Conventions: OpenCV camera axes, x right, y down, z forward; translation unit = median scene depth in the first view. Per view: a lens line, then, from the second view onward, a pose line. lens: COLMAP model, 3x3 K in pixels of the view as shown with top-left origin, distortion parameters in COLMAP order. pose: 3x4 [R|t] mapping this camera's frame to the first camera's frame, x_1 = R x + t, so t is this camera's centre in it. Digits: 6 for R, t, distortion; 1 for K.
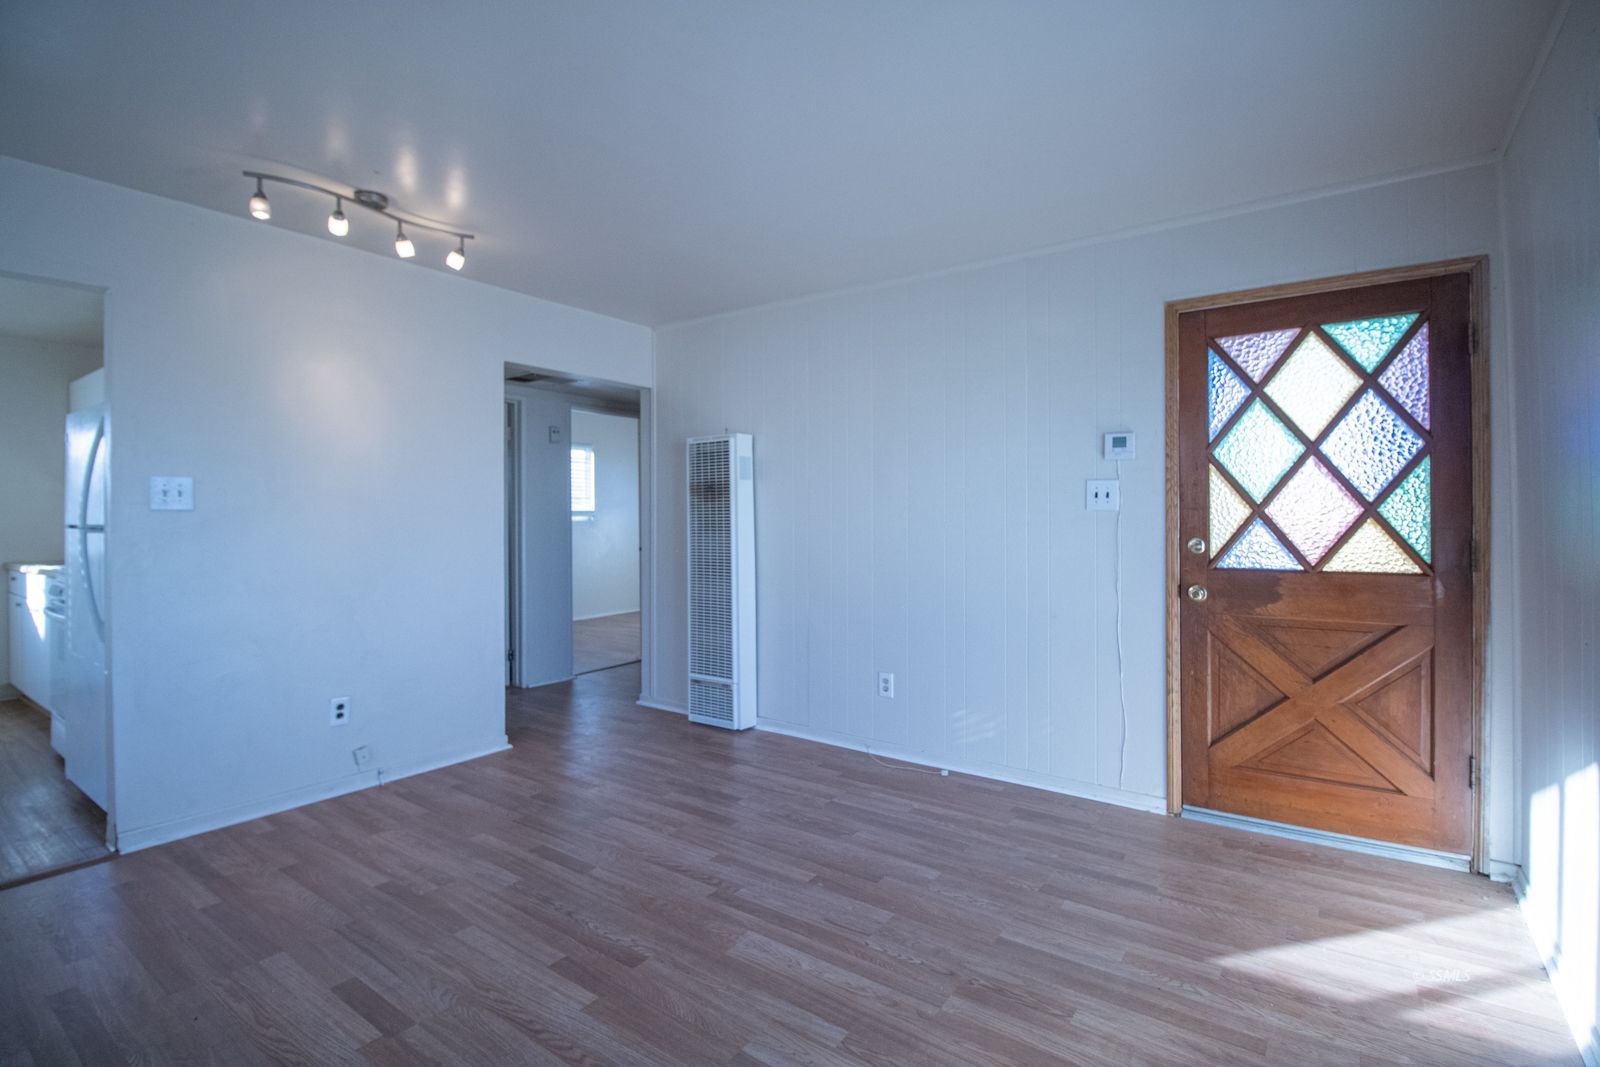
lens RADIAL K [[747.8, 0, 806.5], [0, 747.8, 519.1], [0, 0, 1]] dist [0.001020, -0.011488]
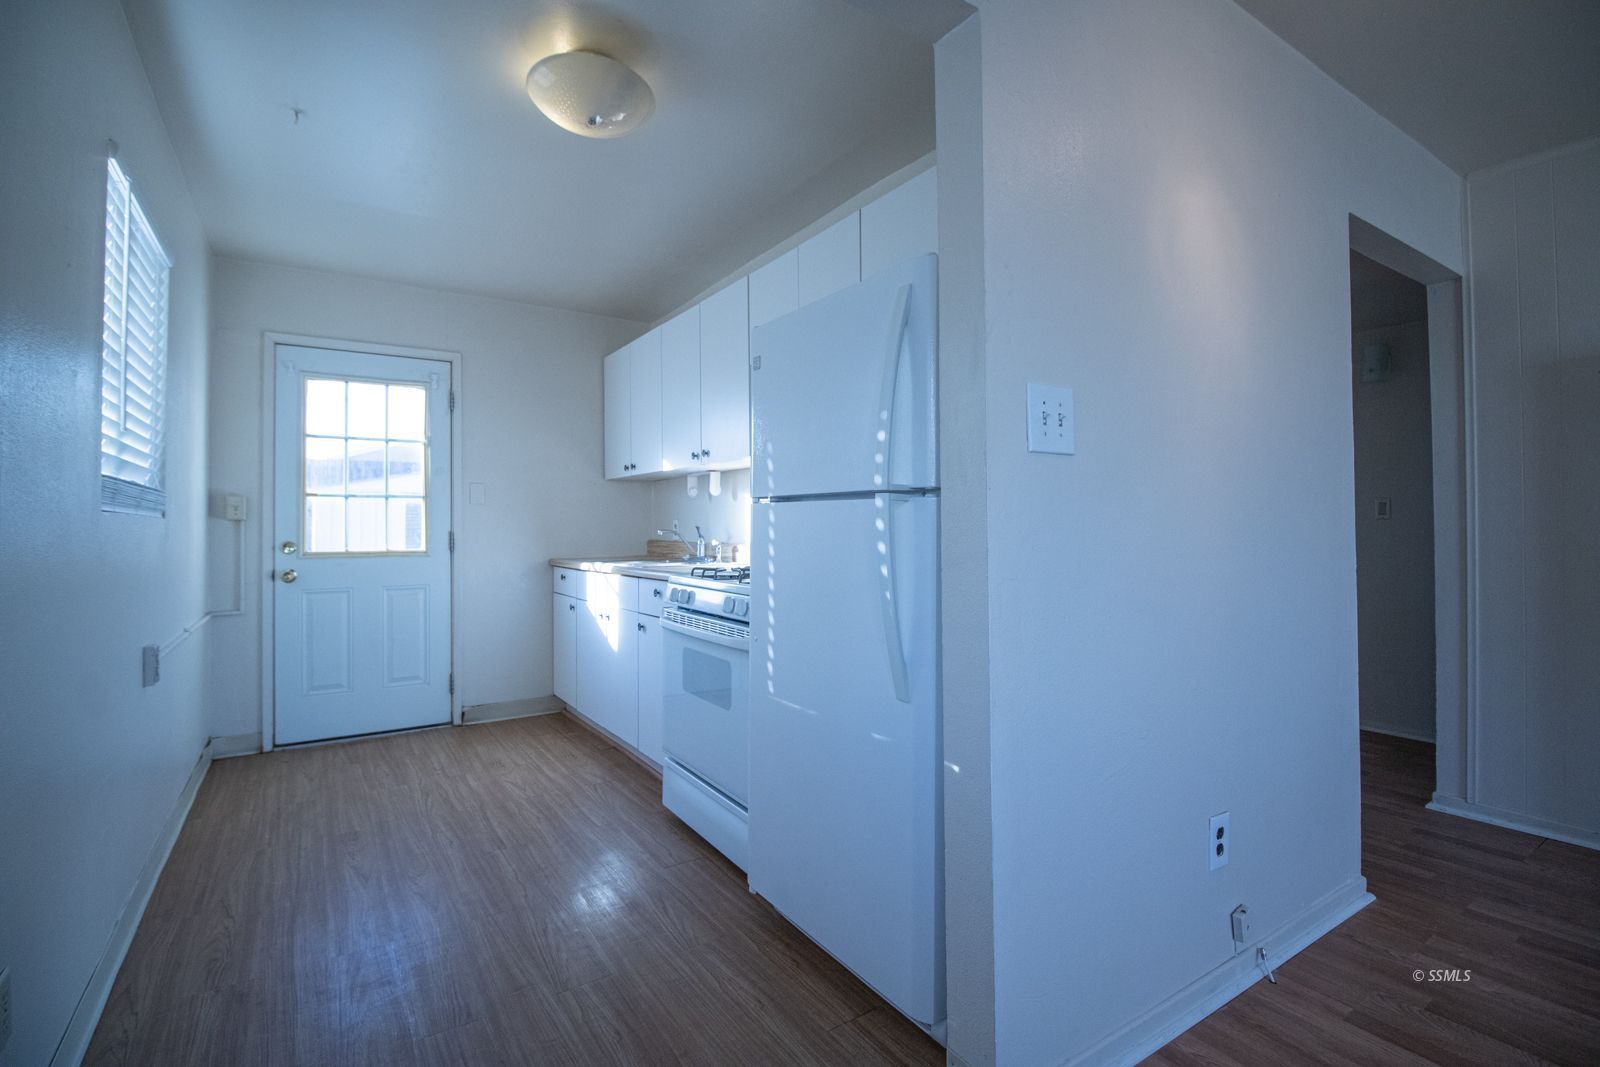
lens RADIAL K [[747.8, 0, 803.5], [0, 747.8, 513.7], [0, 0, 1]] dist [0.001020, -0.011488]
pose [[0.932733, -0.009595, -0.360441, -0.589528], [0.002884, 0.999812, -0.019151, 0.028115], [0.360557, 0.016823, 0.932586, 0.328729]]
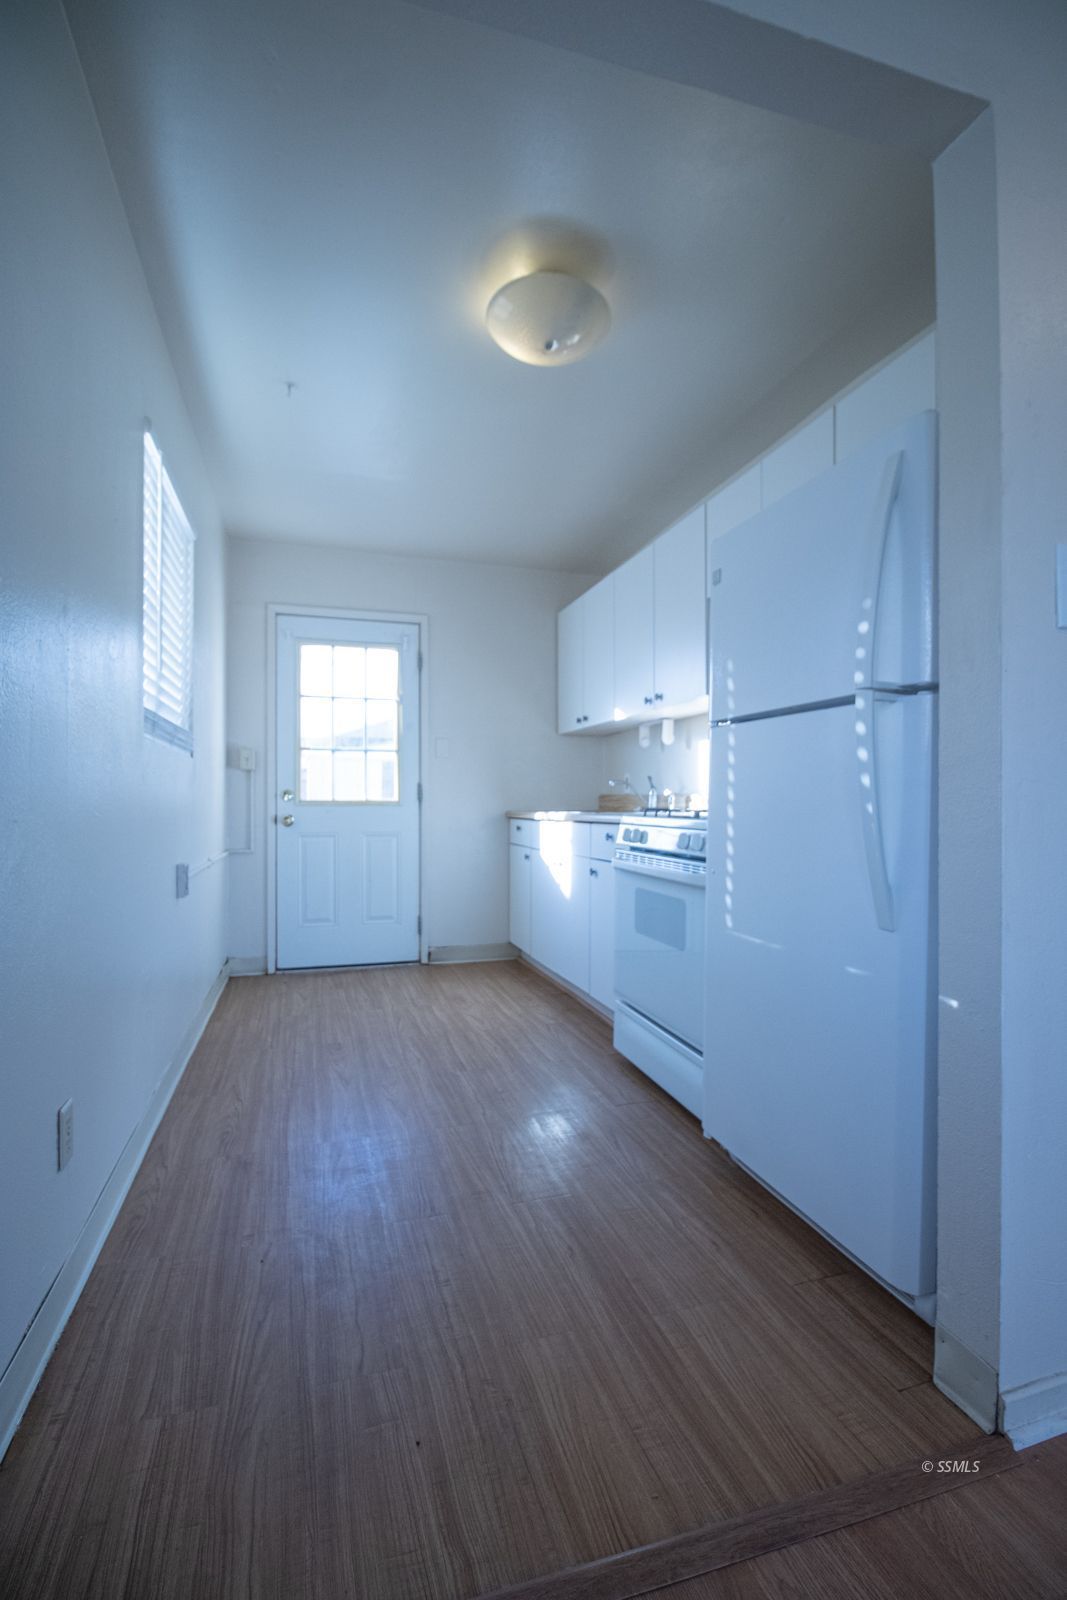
lens RADIAL K [[747.8, 0, 539.7], [0, 747.8, 804.7], [0, 0, 1]] dist [0.001020, -0.011488]
pose [[0.795136, 0.004427, -0.606415, -0.601324], [-0.005744, 0.999983, -0.000231, 0.062635], [0.606404, 0.003666, 0.795148, 0.342512]]
